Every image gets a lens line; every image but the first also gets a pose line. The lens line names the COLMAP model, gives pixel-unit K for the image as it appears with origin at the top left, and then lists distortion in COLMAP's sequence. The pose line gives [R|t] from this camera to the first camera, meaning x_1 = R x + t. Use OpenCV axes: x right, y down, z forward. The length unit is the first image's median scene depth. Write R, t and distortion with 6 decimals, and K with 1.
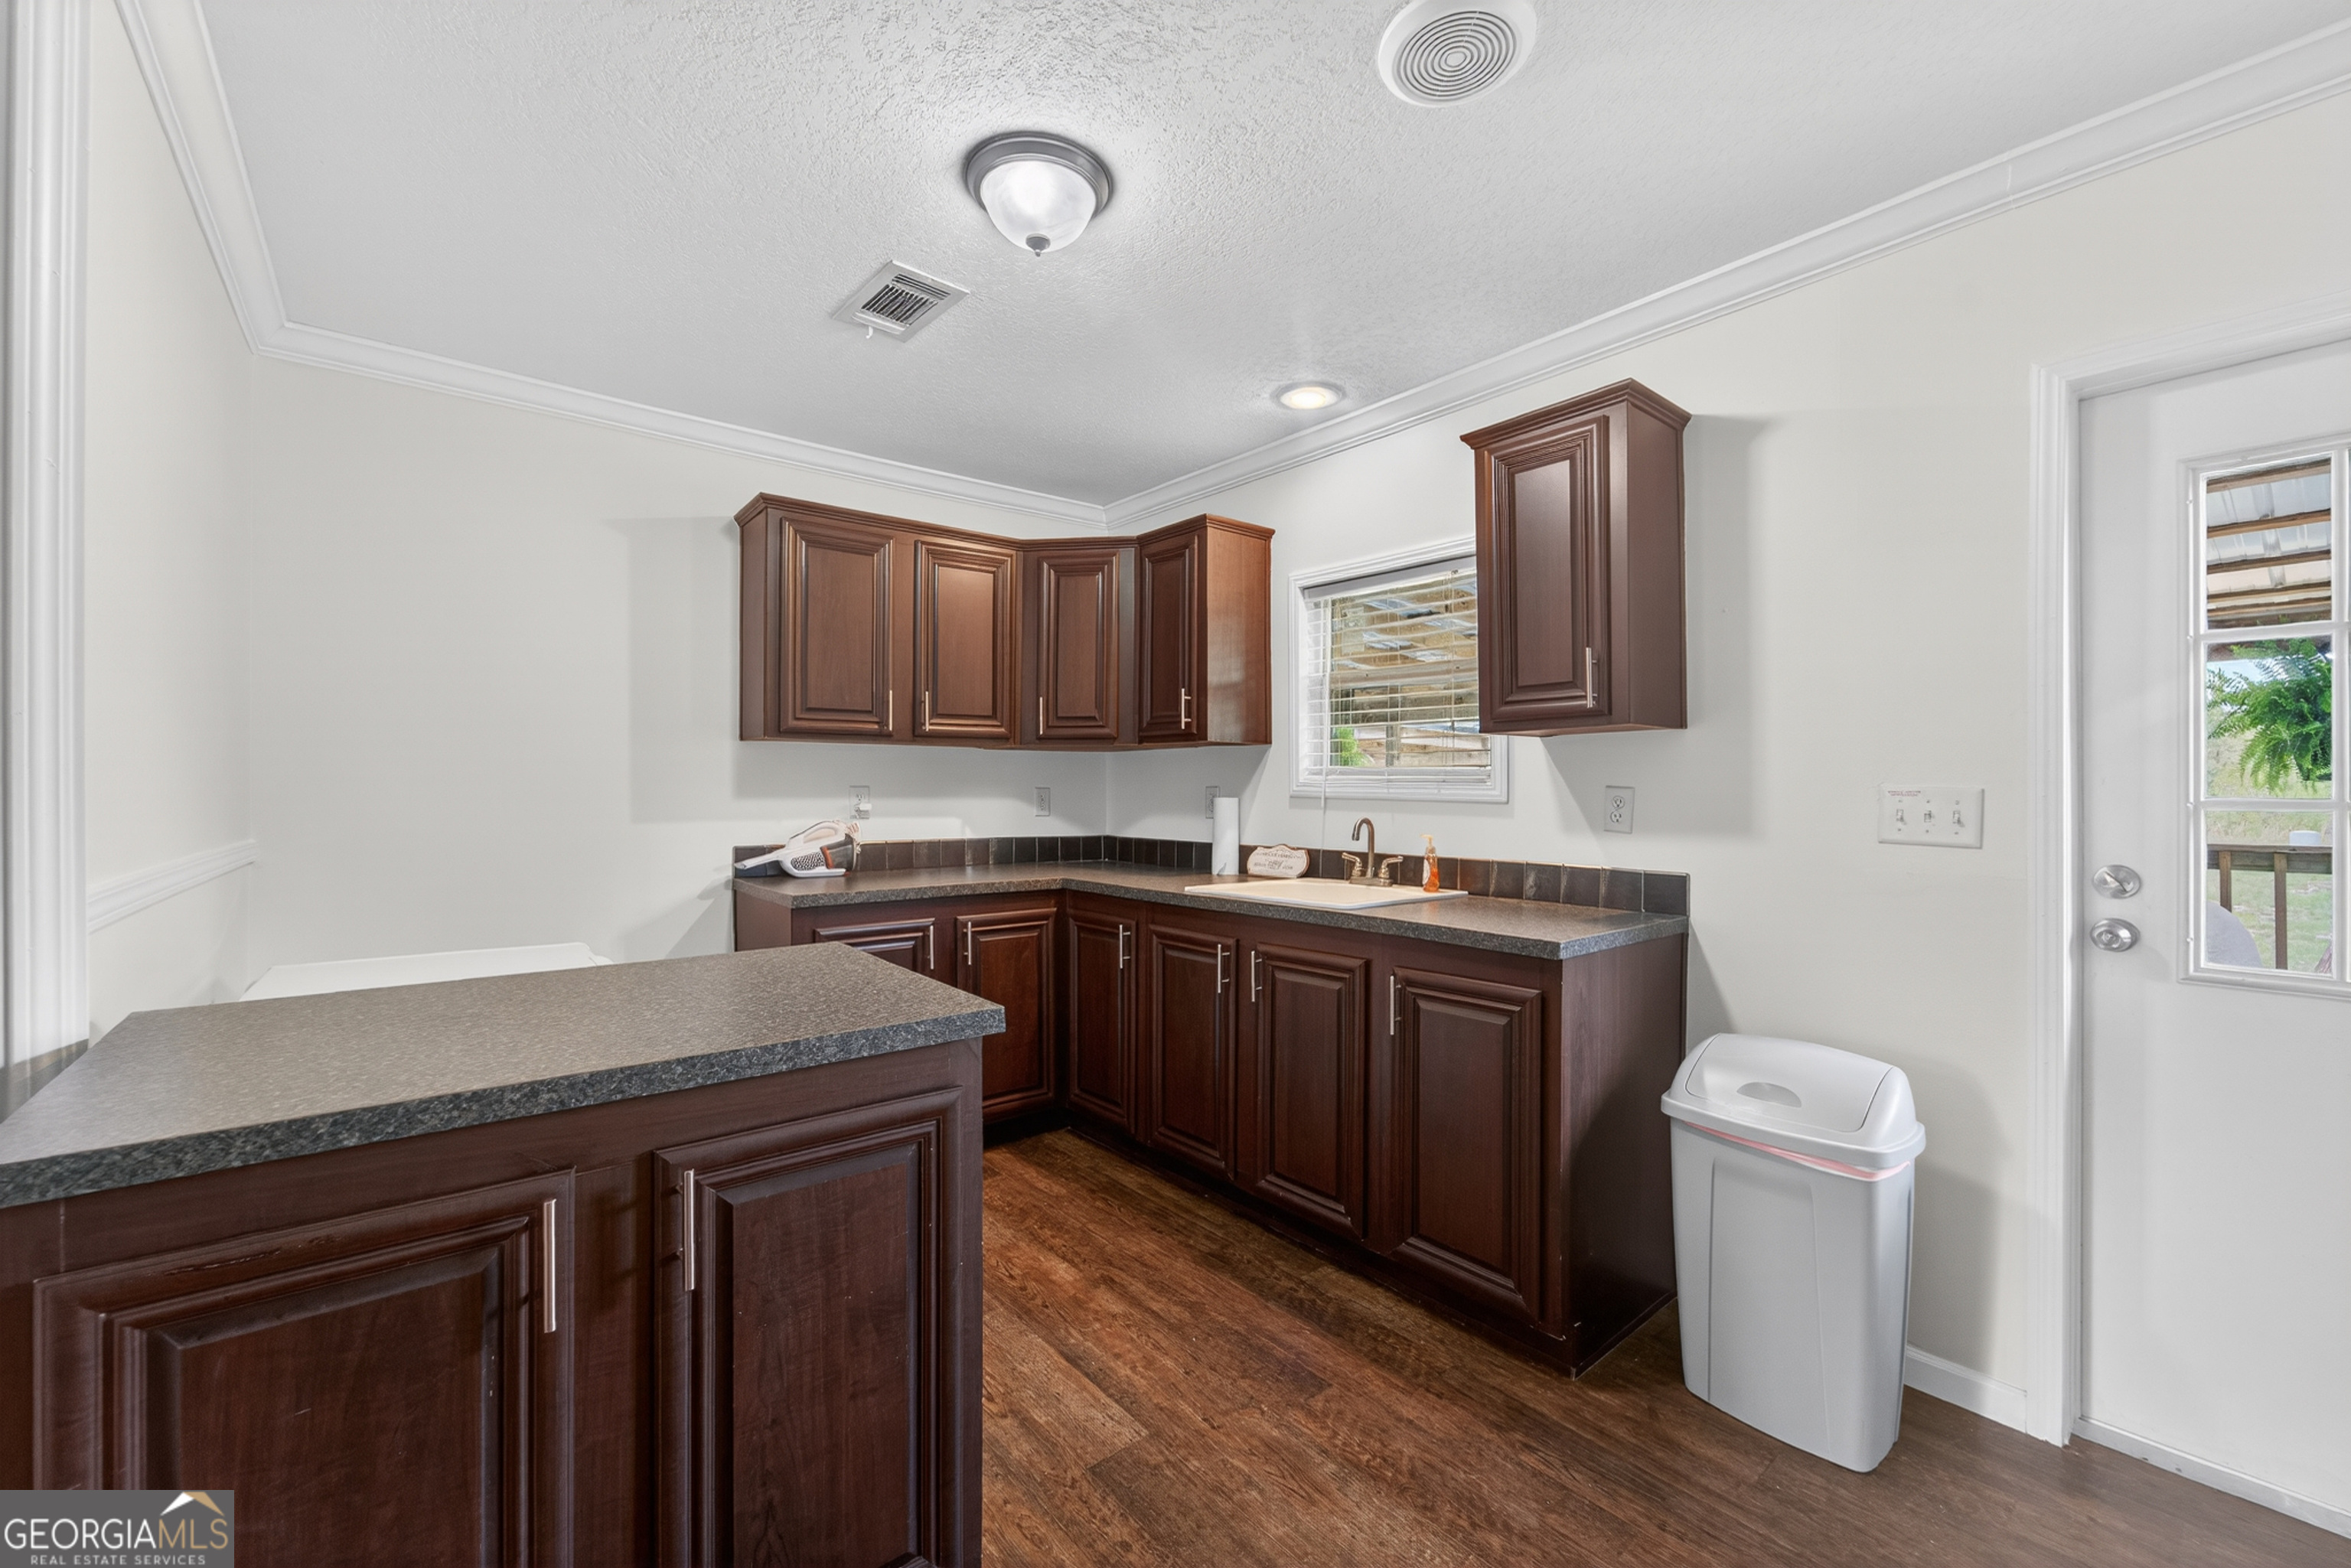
lens RADIAL K [[978.0, 0, 1204.0], [0, 978.0, 786.6], [0, 0, 1]] dist [0.001497, 0.000587]
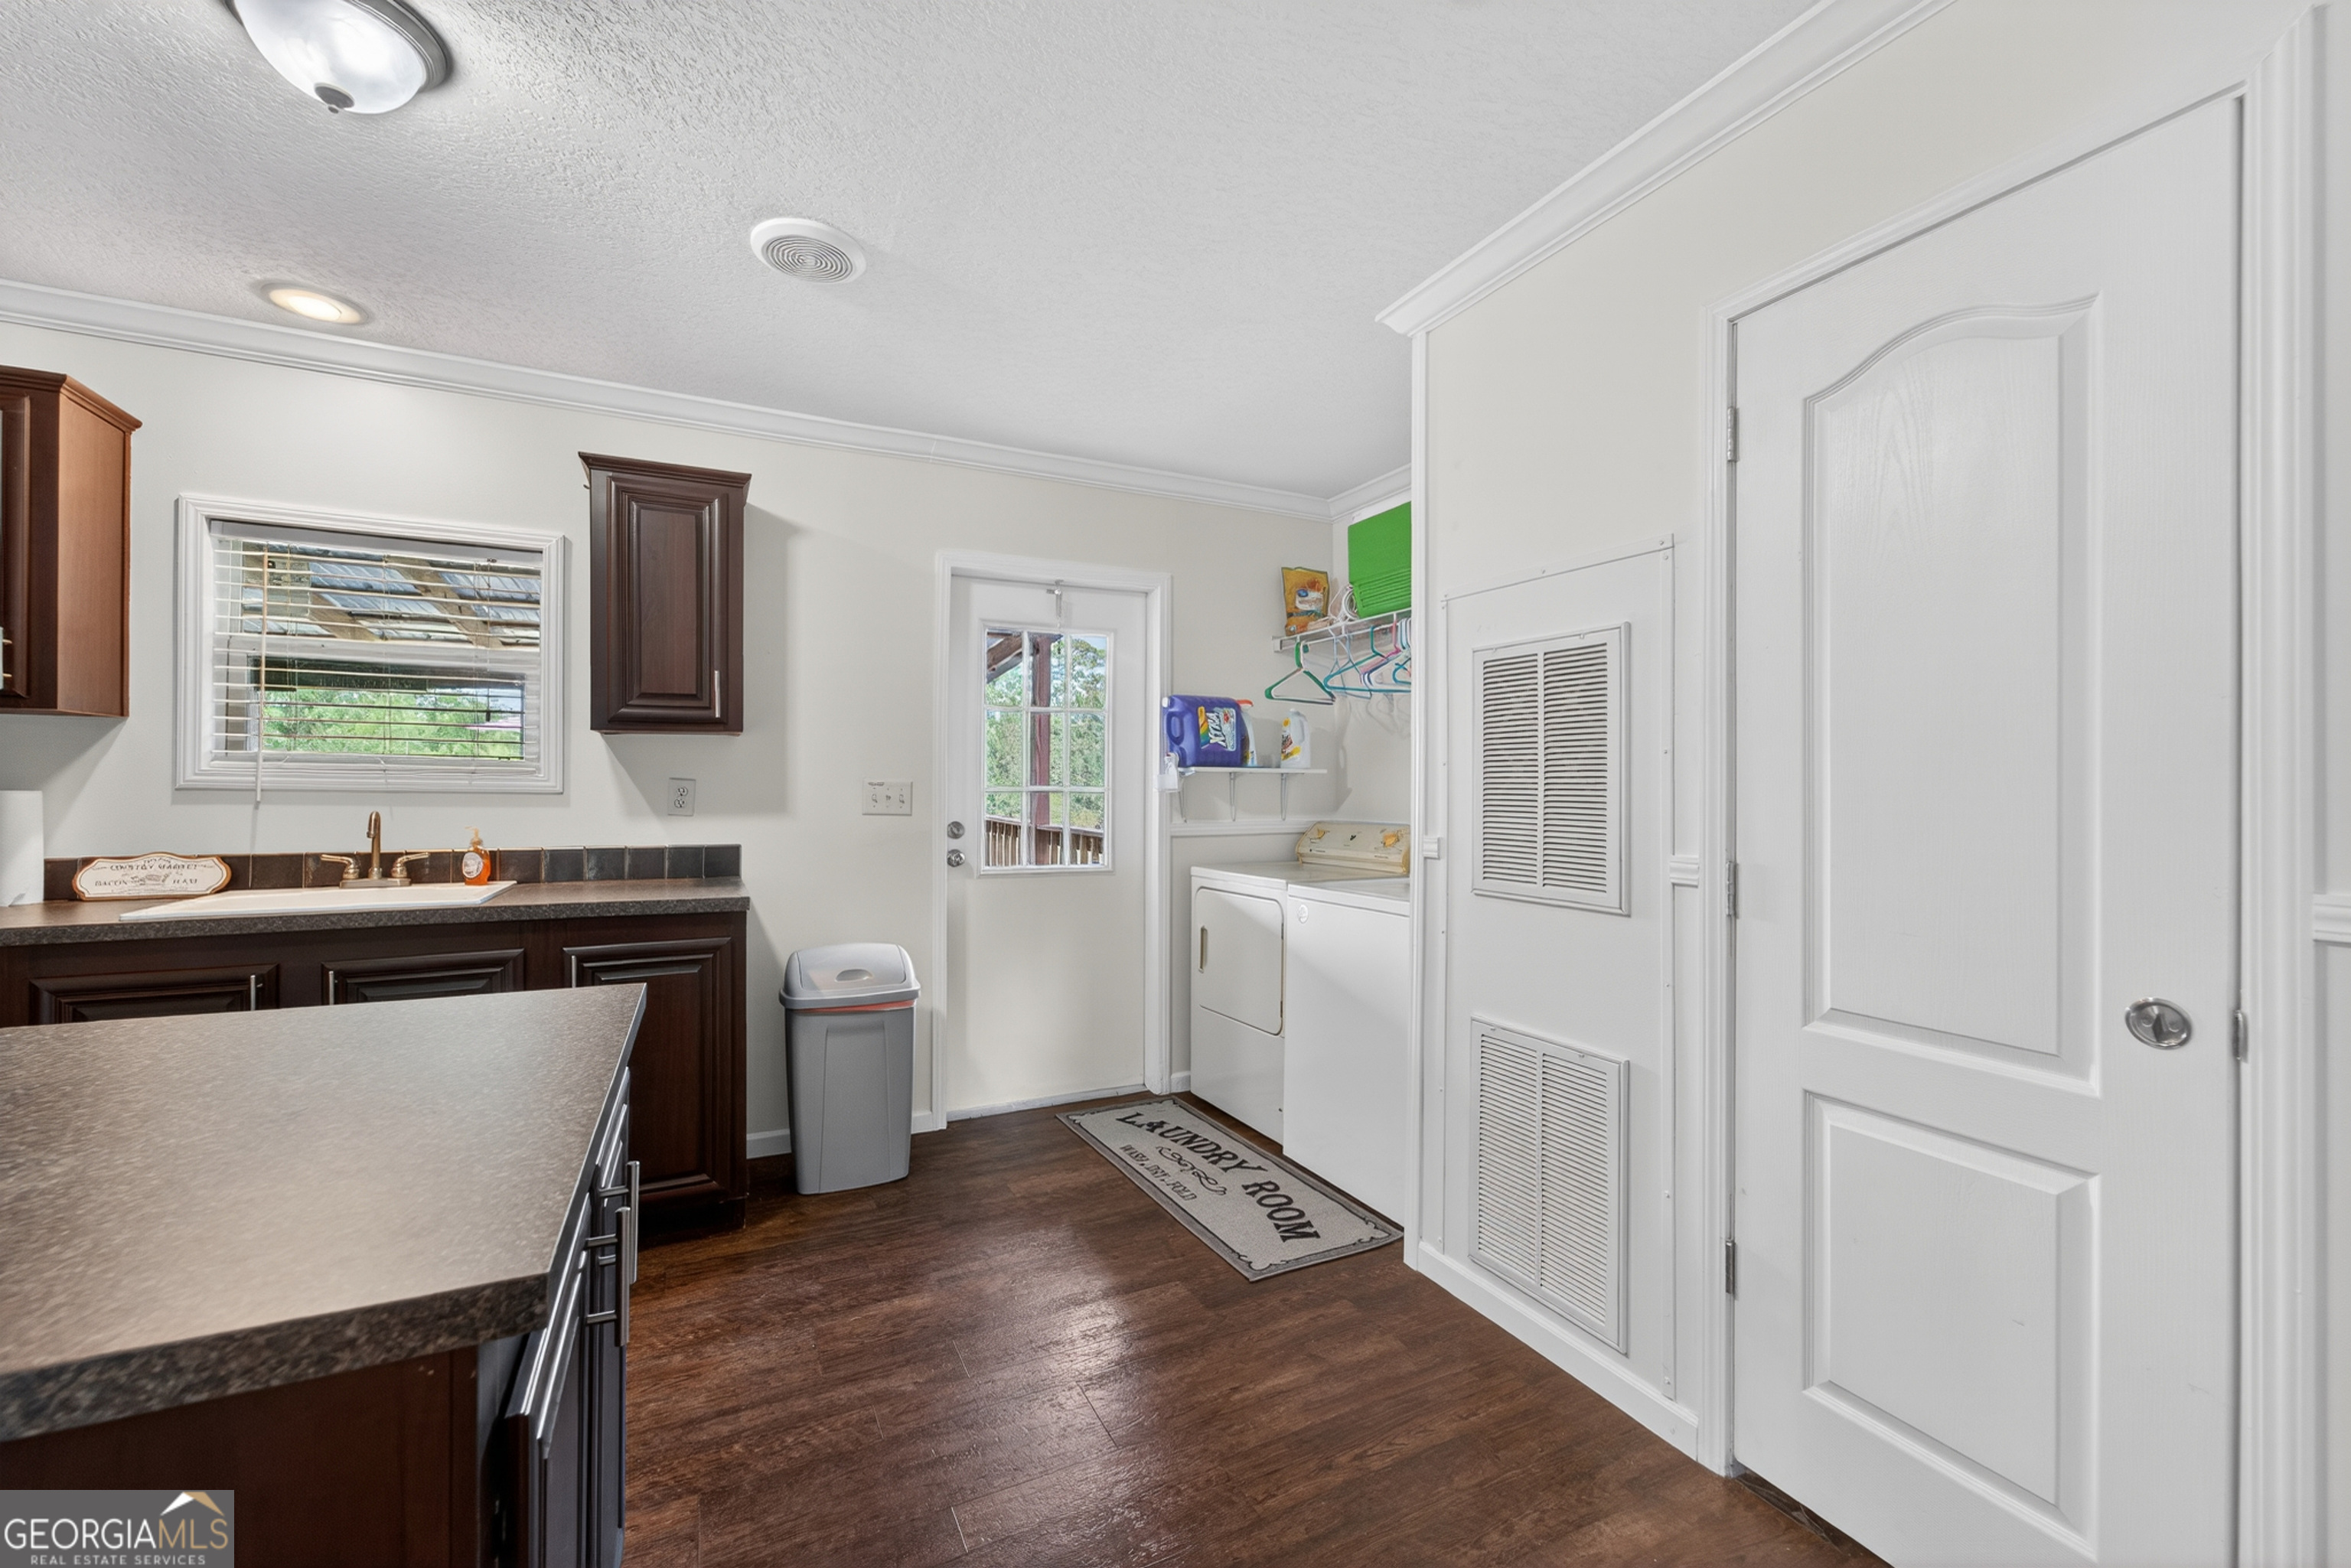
lens RADIAL K [[957.9, 0, 1184.1], [0, 957.9, 796.6], [0, 0, 1]] dist [0.000228, 0.000001]
pose [[0.220678, -0.011133, 0.975283, -0.609523], [-0.006733, 0.999894, 0.012938, 0.002085], [-0.975323, -0.009422, 0.220580, 0.110891]]
